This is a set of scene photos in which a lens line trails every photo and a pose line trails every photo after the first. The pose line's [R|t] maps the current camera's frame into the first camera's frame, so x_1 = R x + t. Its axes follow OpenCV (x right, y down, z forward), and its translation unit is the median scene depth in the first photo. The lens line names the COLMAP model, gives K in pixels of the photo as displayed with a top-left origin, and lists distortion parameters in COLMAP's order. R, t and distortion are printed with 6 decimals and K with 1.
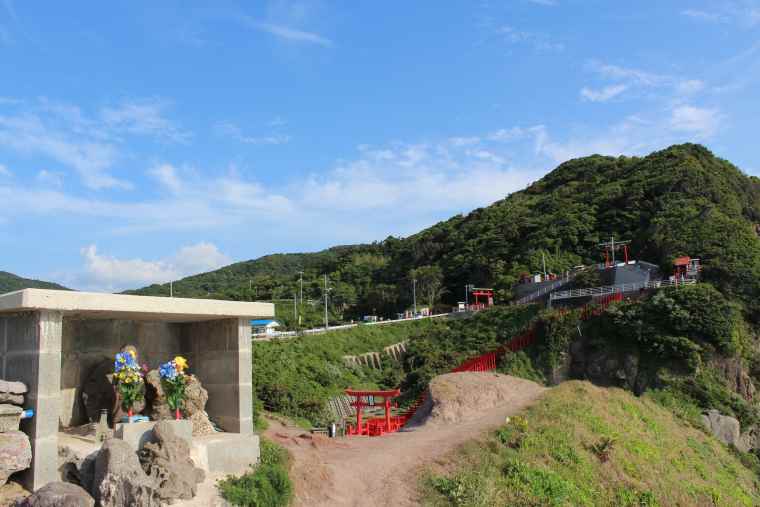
lens RADIAL K [[693.1, 0, 380.0], [0, 693.1, 253.5], [0, 0, 1]] dist [-0.075637, 0.010705]
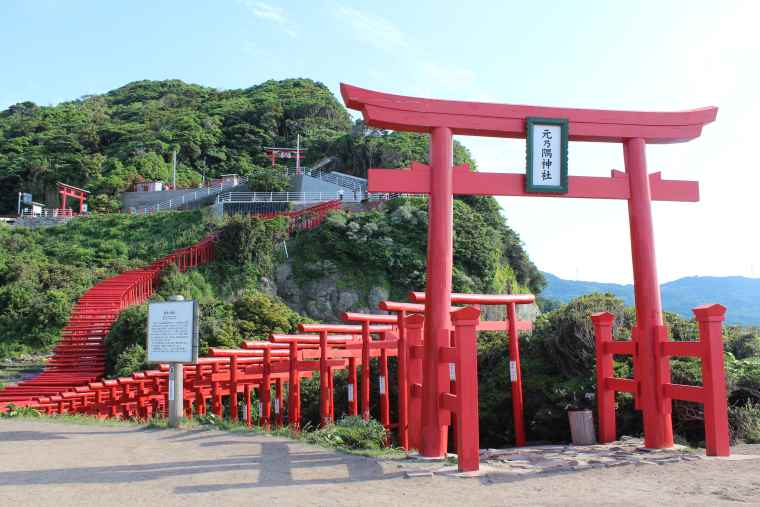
lens RADIAL K [[693.1, 0, 380.0], [0, 693.1, 253.5], [0, 0, 1]] dist [-0.075637, 0.010705]
pose [[0.733768, 0.112293, 0.670056, -0.056047], [-0.123356, 0.991874, -0.031140, 0.095241], [-0.668108, -0.059806, 0.741657, 0.352892]]
